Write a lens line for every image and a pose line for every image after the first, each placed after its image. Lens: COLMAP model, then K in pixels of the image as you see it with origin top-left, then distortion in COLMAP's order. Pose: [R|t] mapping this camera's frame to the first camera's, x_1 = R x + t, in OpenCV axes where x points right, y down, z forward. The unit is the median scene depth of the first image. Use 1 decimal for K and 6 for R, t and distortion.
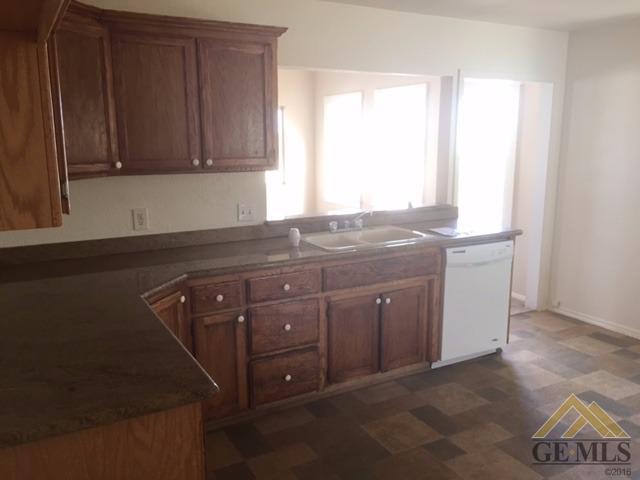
lens RADIAL K [[541.5, 0, 320.0], [0, 541.5, 240.0], [0, 0, 1]] dist [0.007240, 0.000013]
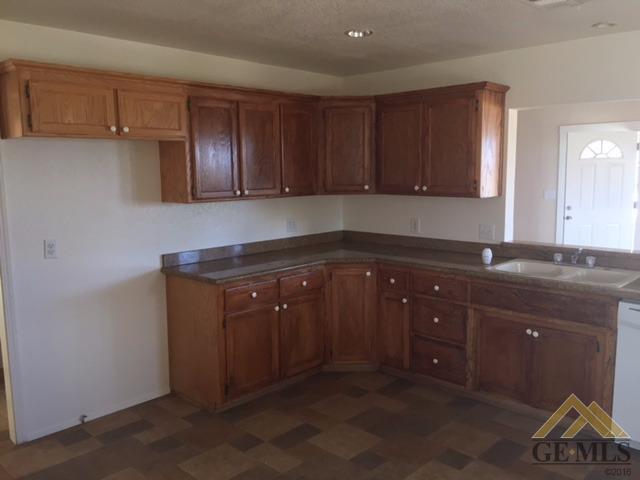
lens RADIAL K [[541.5, 0, 320.0], [0, 541.5, 240.0], [0, 0, 1]] dist [0.007240, 0.000013]
pose [[0.299766, 0.129686, -0.945157, 0.995404], [-0.170780, 0.982009, 0.080578, -0.075694], [0.938602, 0.137260, 0.316521, 0.308476]]
